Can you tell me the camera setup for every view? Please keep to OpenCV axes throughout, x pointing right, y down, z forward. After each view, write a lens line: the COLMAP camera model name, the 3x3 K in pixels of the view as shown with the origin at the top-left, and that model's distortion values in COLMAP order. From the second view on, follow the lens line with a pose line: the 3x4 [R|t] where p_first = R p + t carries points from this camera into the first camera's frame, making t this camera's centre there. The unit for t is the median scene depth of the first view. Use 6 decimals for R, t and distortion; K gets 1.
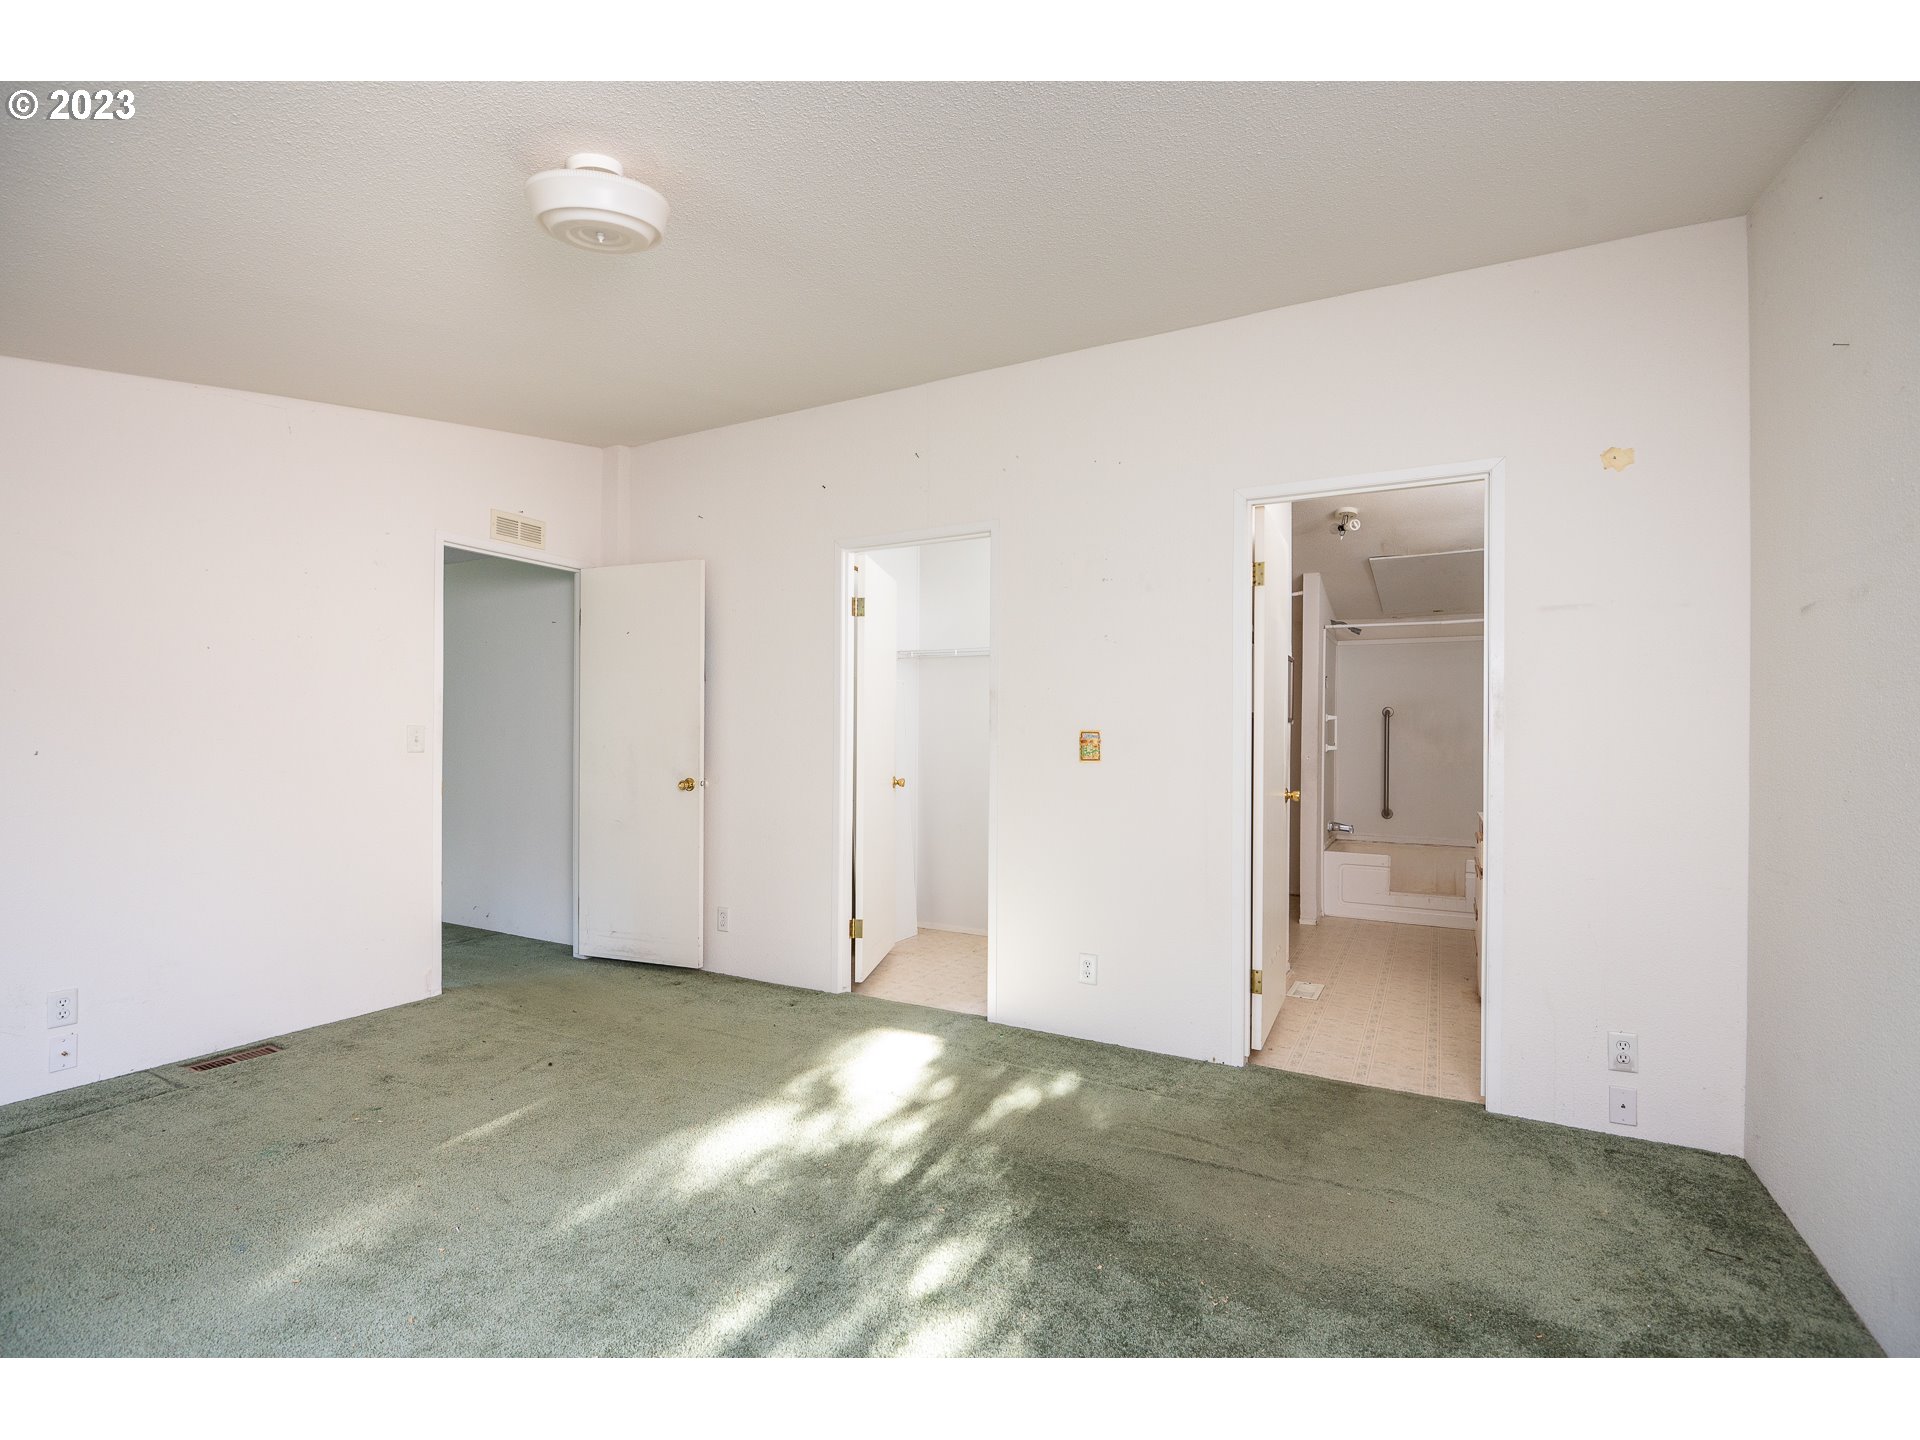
lens RADIAL K [[913.1, 0, 974.3], [0, 913.1, 728.9], [0, 0, 1]] dist [0.000300, 0.000028]
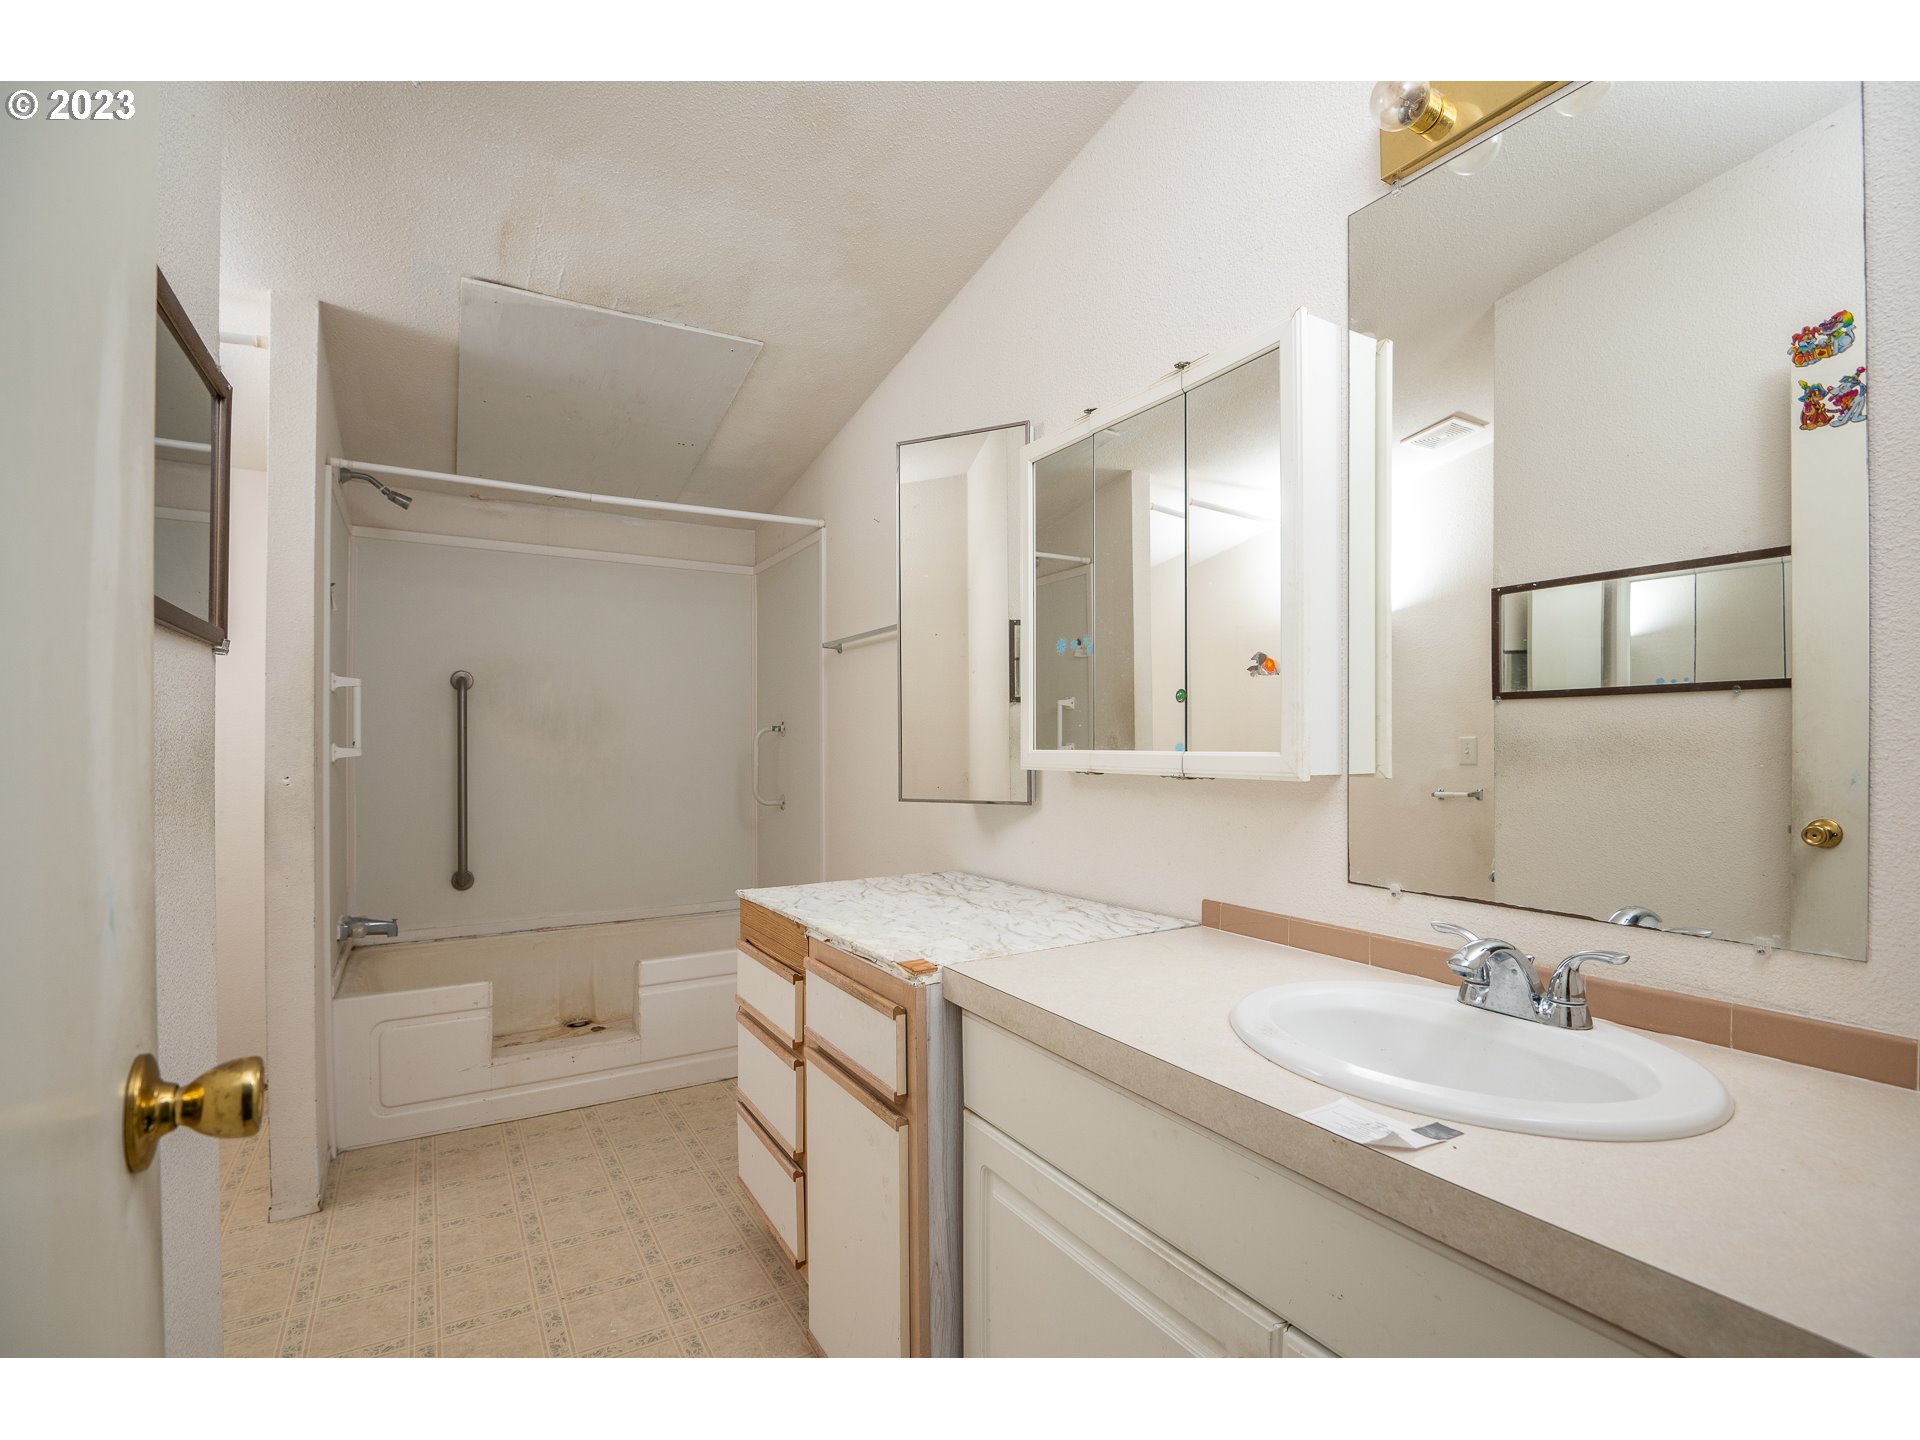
lens RADIAL K [[889.7, 0, 955.5], [0, 889.7, 735.1], [0, 0, 1]] dist [-0.020188, -0.000637]
pose [[0.521778, -0.008562, 0.853039, 0.186550], [0.004976, 0.999963, 0.006993, 0.010990], [-0.853067, 0.000596, 0.521801, 0.537366]]
